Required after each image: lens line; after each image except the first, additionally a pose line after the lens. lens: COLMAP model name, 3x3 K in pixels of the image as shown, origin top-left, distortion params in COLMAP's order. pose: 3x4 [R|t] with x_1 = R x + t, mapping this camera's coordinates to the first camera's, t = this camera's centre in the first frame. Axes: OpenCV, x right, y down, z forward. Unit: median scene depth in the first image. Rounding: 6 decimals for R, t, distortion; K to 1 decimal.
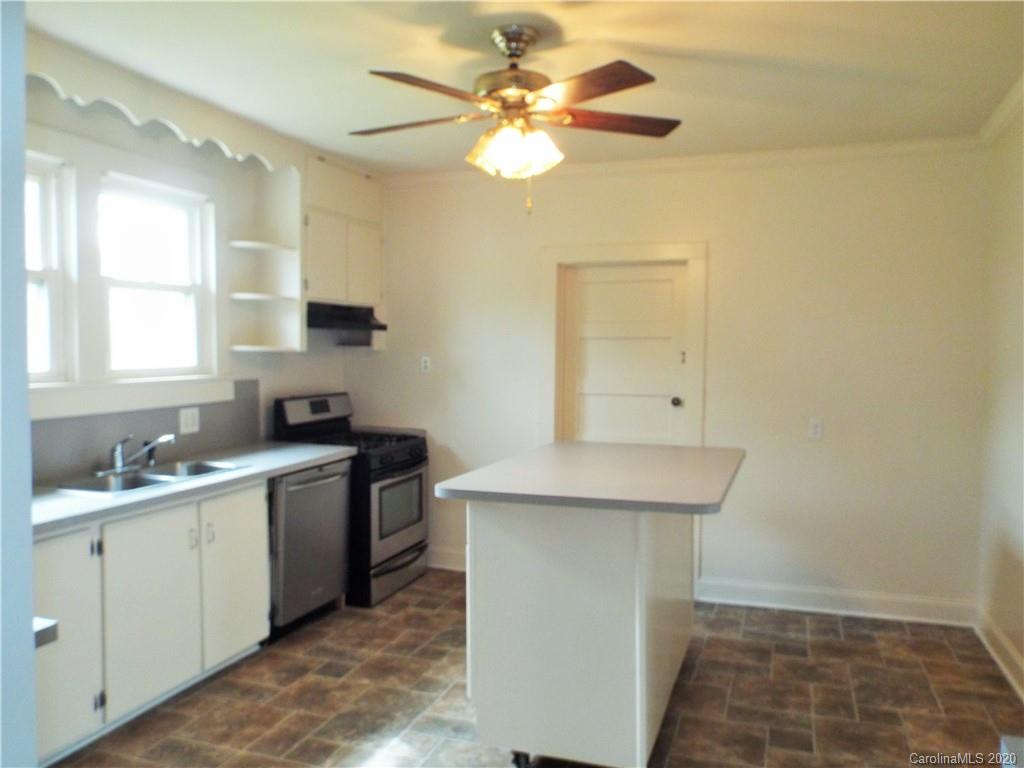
lens RADIAL K [[781.7, 0, 512.0], [0, 781.7, 384.0], [0, 0, 1]] dist [0.003547, -0.001047]
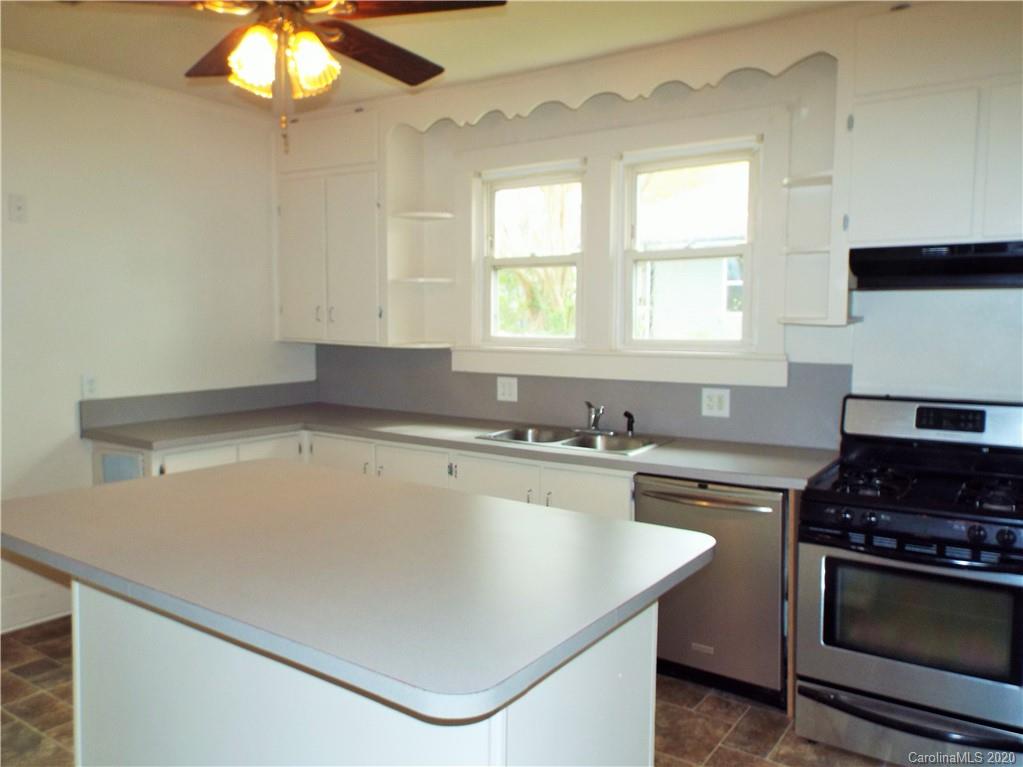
lens RADIAL K [[781.0, 0, 511.5], [0, 781.0, 383.5], [0, 0, 1]] dist [0.003547, -0.001047]
pose [[-0.250919, 0.080629, -0.964644, 0.496818], [-0.049617, 0.994144, 0.096001, -0.047407], [0.966736, 0.071951, -0.245449, 0.999321]]
